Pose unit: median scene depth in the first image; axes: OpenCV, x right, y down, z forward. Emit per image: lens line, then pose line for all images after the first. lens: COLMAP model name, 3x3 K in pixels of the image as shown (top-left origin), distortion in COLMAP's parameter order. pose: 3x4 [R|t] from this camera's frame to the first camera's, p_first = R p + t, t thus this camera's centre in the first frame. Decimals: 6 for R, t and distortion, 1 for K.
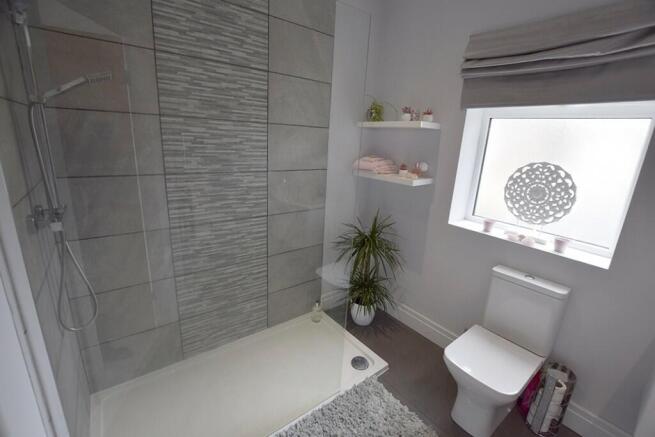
lens RADIAL K [[289.0, 0, 328.0], [0, 289.0, 217.1], [0, 0, 1]] dist [-0.030246, 0.000478]
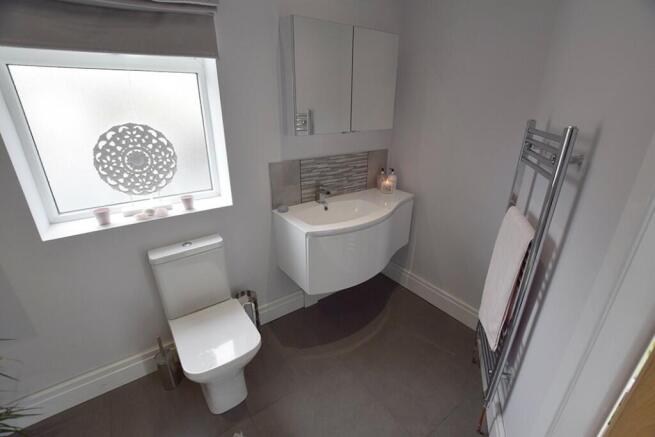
lens RADIAL K [[289.0, 0, 327.9], [0, 289.0, 216.4], [0, 0, 1]] dist [-0.030246, 0.000478]
pose [[0.030321, -0.414006, 0.909769, -0.117449], [0.261748, 0.881714, 0.392515, -0.122582], [-0.964660, 0.226228, 0.135100, 0.358288]]
